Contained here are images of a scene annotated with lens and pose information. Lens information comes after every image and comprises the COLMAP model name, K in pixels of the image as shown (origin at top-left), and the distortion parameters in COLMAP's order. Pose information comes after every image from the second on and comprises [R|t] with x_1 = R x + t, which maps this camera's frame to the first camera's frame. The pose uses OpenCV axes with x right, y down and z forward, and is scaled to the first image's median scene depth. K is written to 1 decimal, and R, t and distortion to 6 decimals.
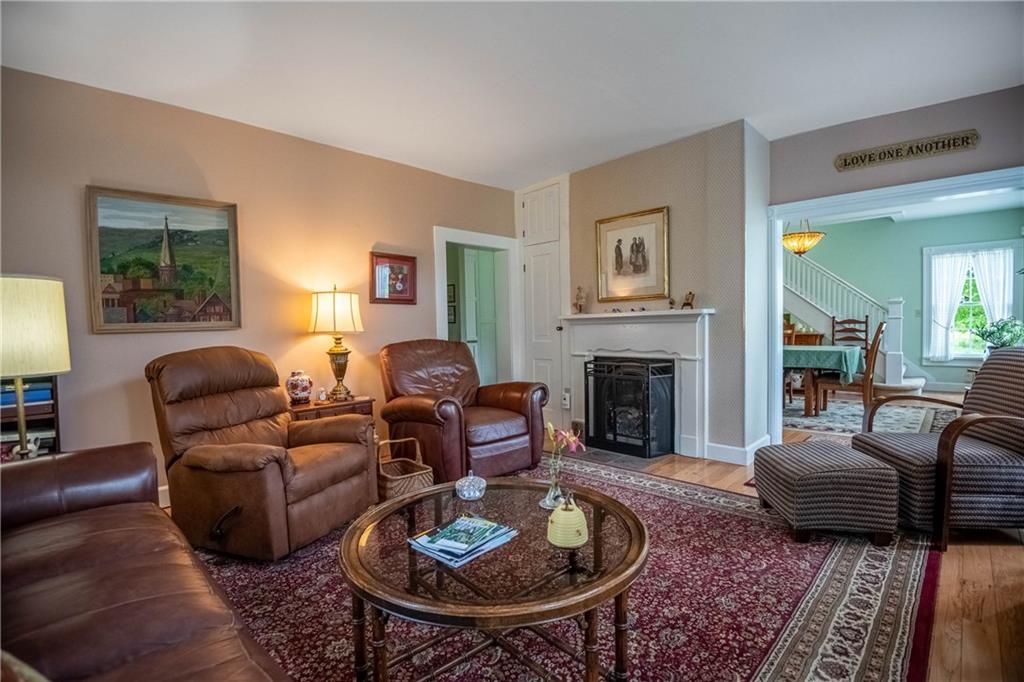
lens RADIAL K [[493.5, 0, 517.8], [0, 493.5, 351.9], [0, 0, 1]] dist [-0.023757, -0.004547]
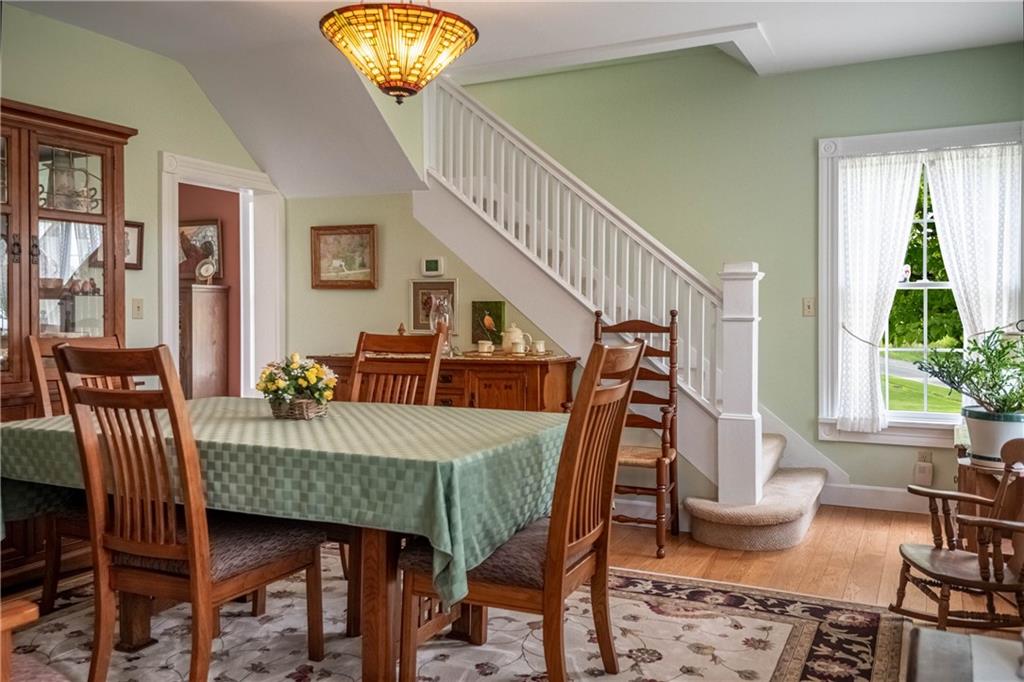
lens RADIAL K [[859.1, 0, 507.8], [0, 859.1, 333.7], [0, 0, 1]] dist [0.043019, -0.010113]
pose [[0.958572, 0.014472, 0.284483, 0.424531], [-0.006066, 0.999519, -0.030406, -0.038119], [-0.284786, 0.027420, 0.958199, 0.430304]]
